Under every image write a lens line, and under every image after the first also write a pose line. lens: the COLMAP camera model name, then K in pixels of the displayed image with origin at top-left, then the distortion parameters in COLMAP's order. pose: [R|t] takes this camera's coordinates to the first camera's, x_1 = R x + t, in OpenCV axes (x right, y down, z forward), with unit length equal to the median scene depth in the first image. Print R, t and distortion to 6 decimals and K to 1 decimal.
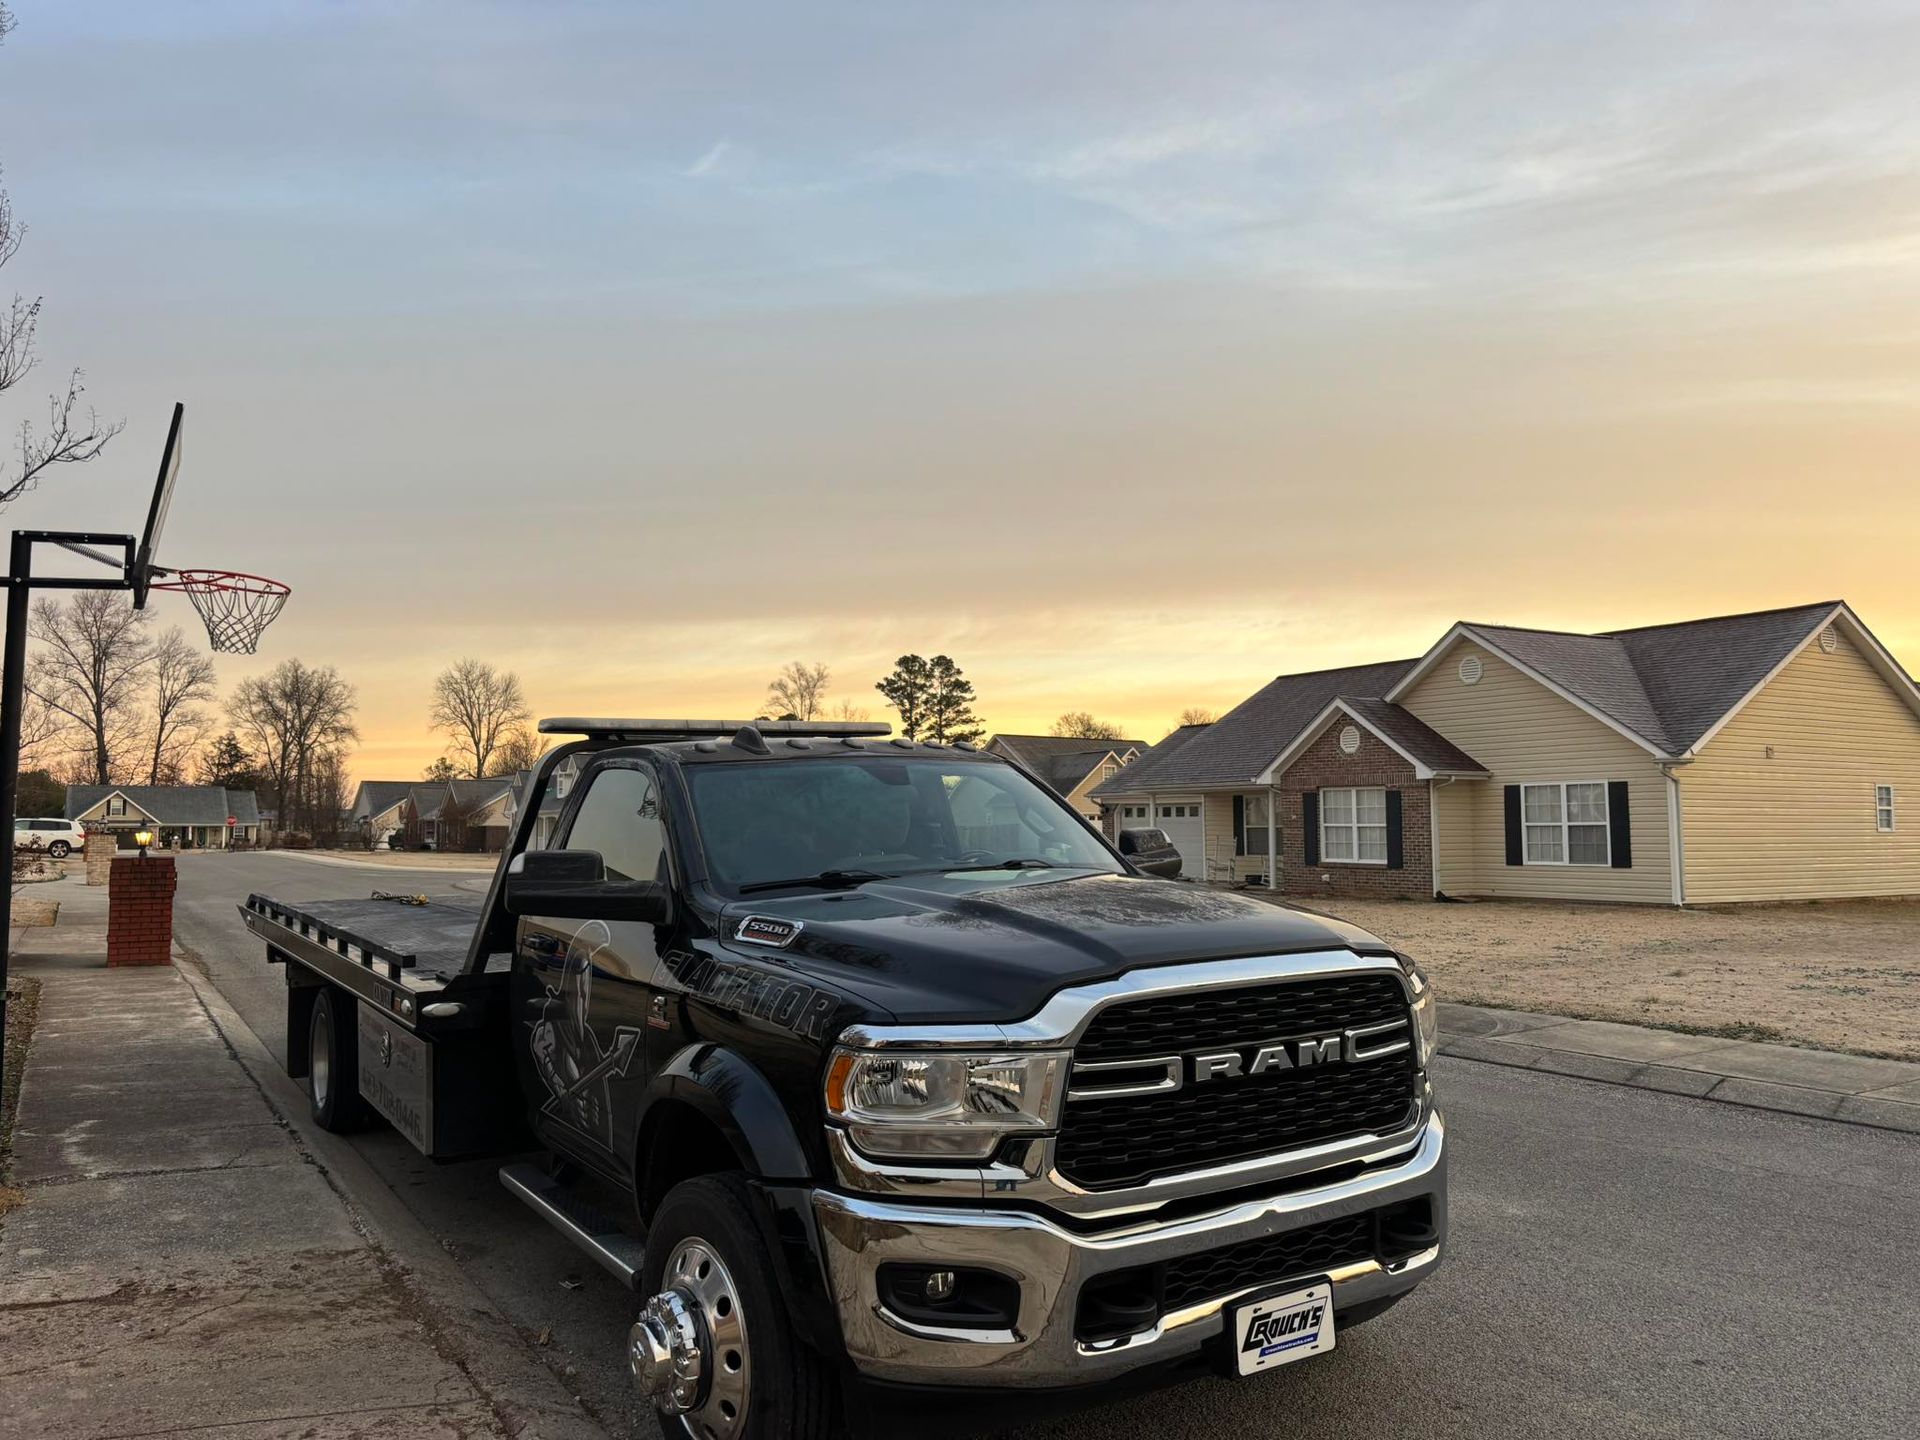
lens RADIAL K [[1432.1, 0, 940.1], [0, 1432.1, 713.5], [0, 0, 1]] dist [0.008088, -0.004673]
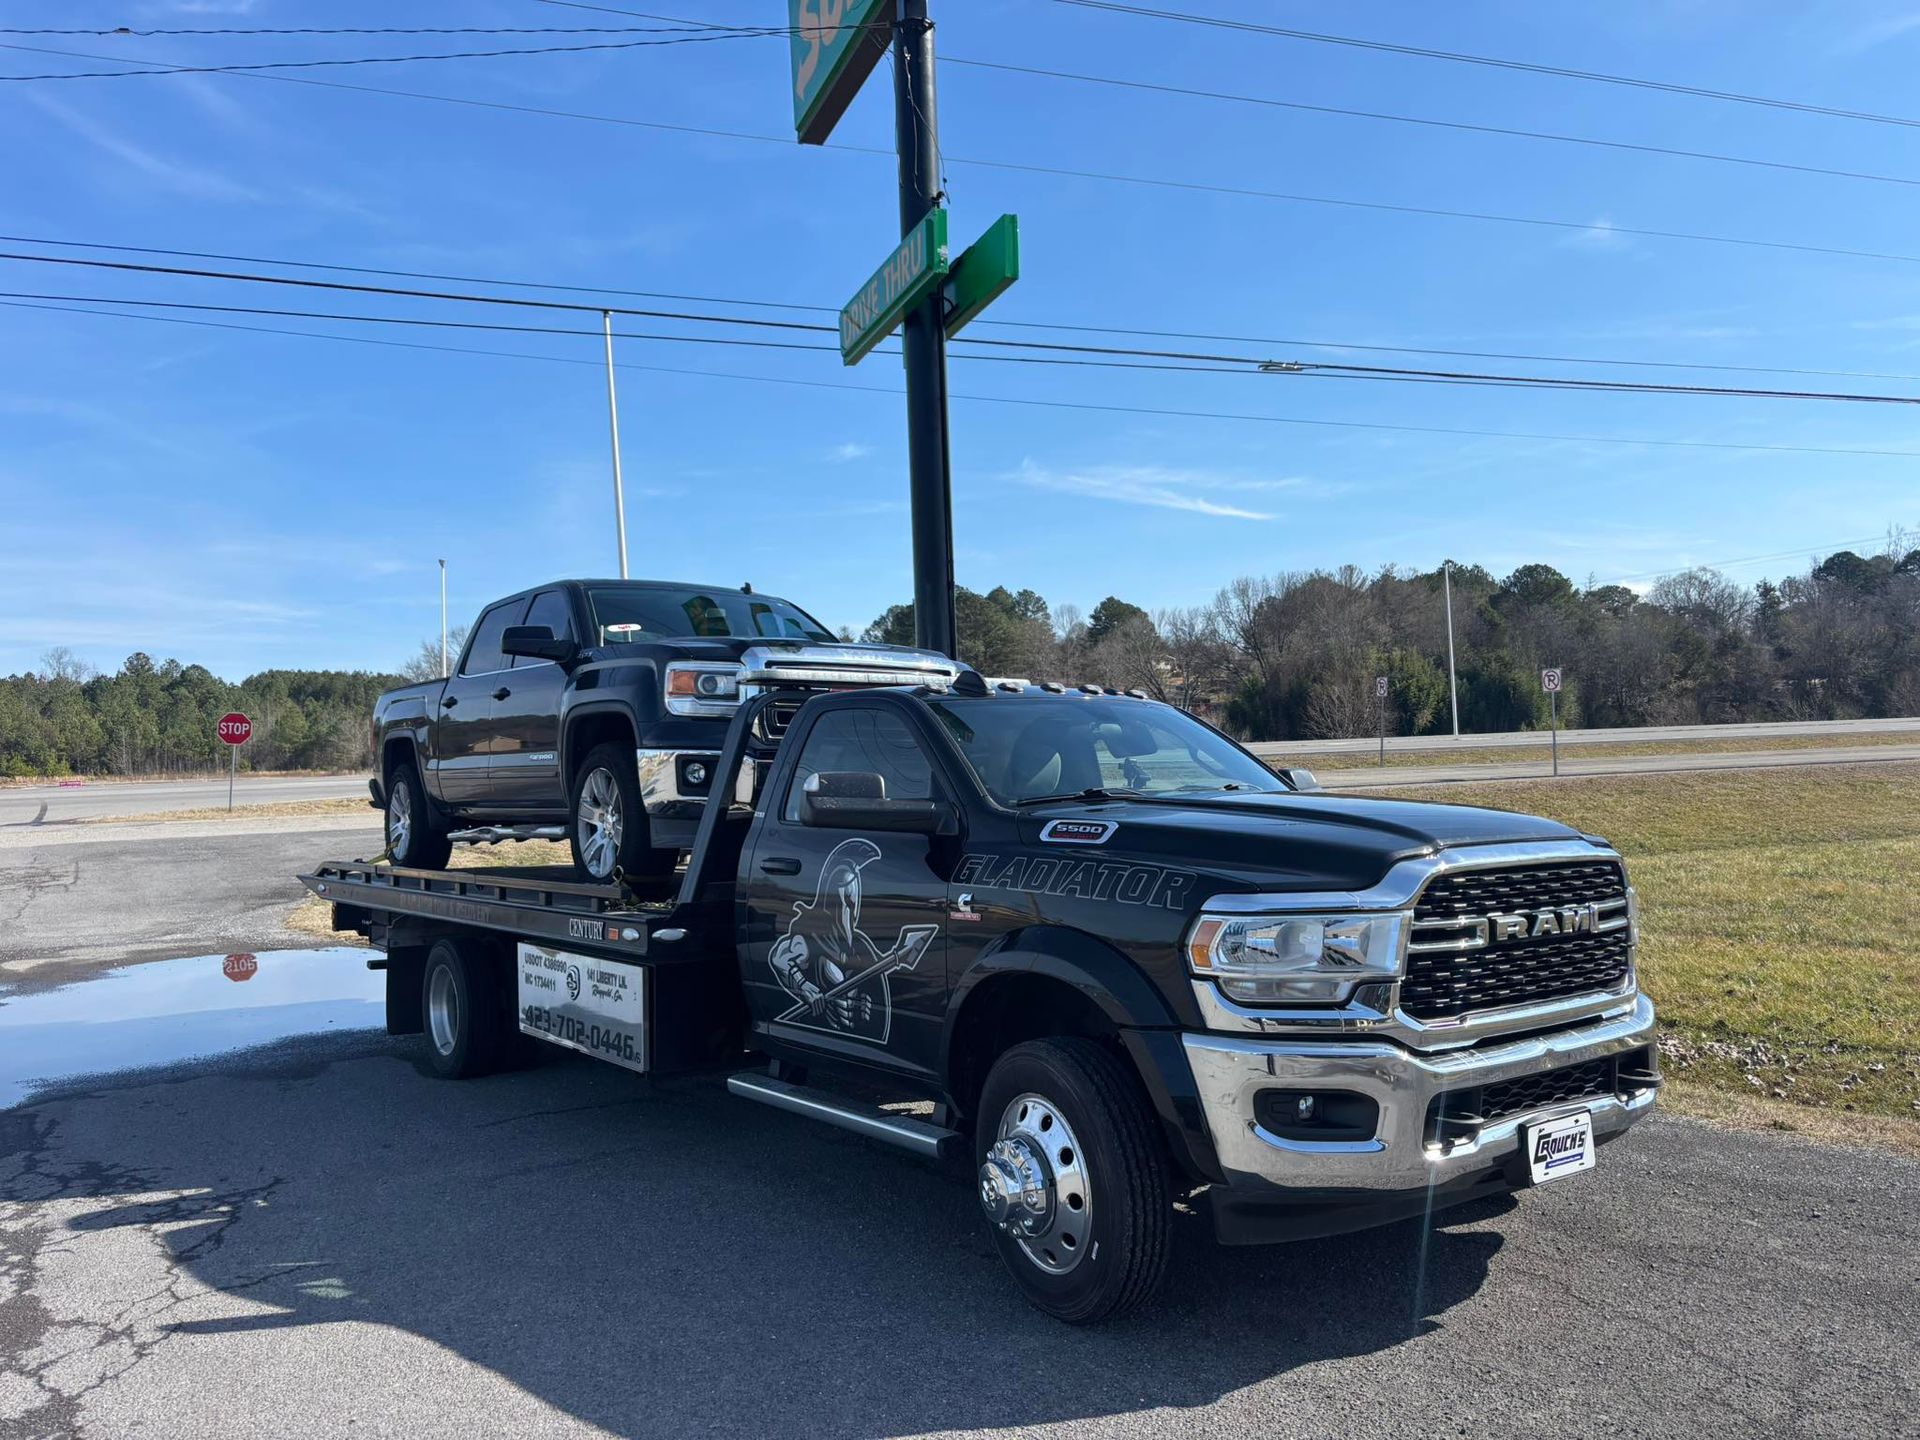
lens RADIAL K [[1432.1, 0, 940.1], [0, 1432.1, 713.5], [0, 0, 1]] dist [0.008088, -0.004673]
pose [[0.997378, -0.000034, 0.072362, -0.365721], [-0.000206, 0.999995, 0.003309, 0.061943], [-0.072362, -0.003316, 0.997373, -0.159316]]
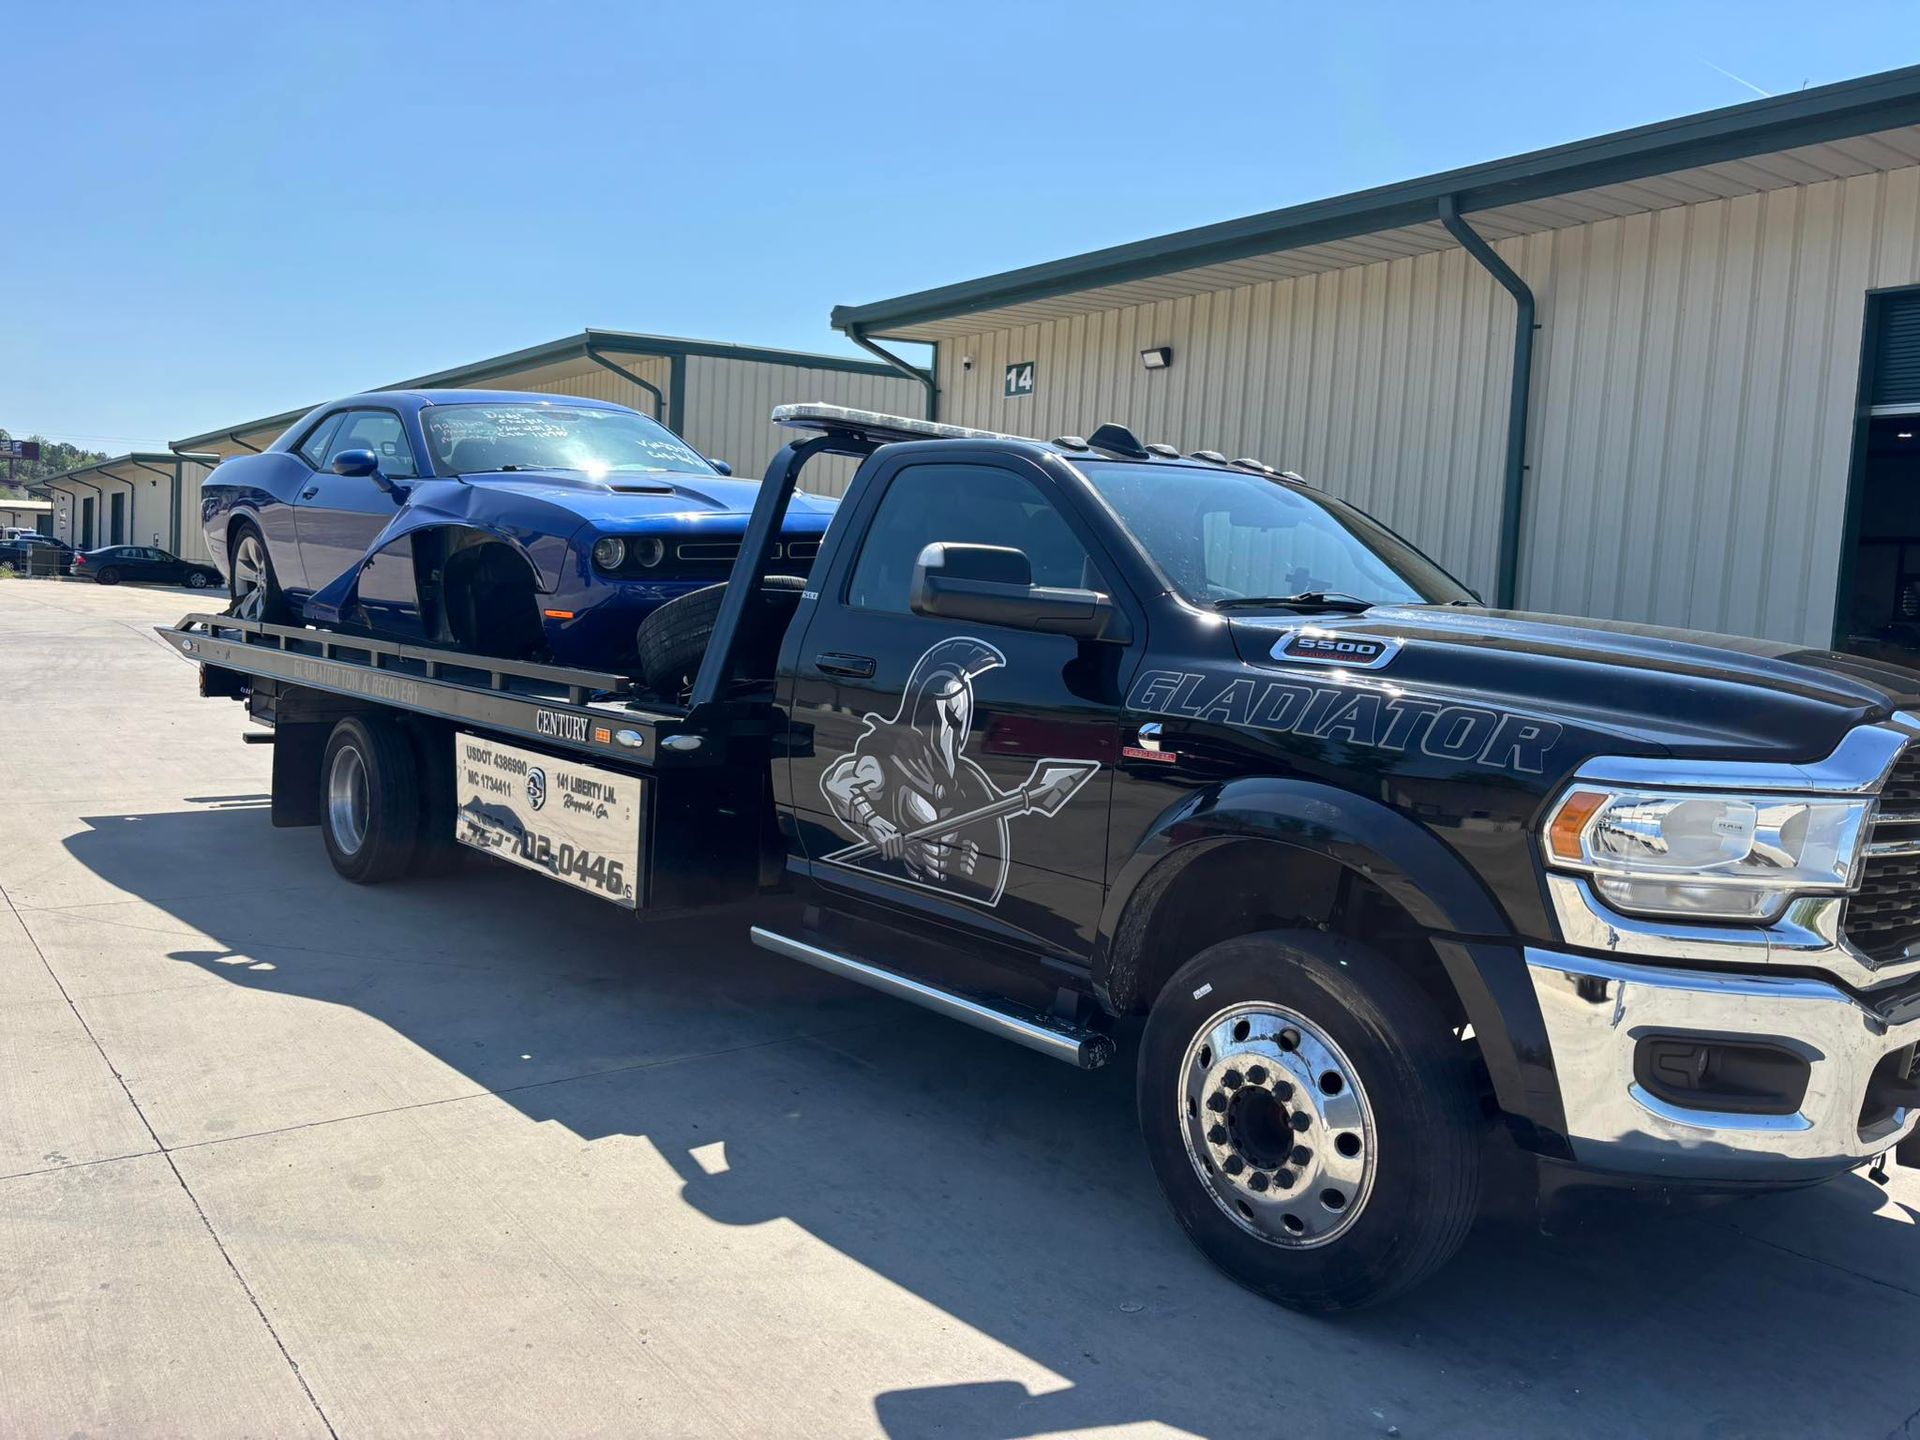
lens RADIAL K [[1432.1, 0, 940.1], [0, 1432.1, 713.5], [0, 0, 1]] dist [0.008088, -0.004673]
pose [[0.985838, 0.054988, 0.158432, -0.550315], [-0.077048, 0.987618, 0.136651, 0.107589], [-0.148956, -0.146922, 0.977868, 0.255794]]
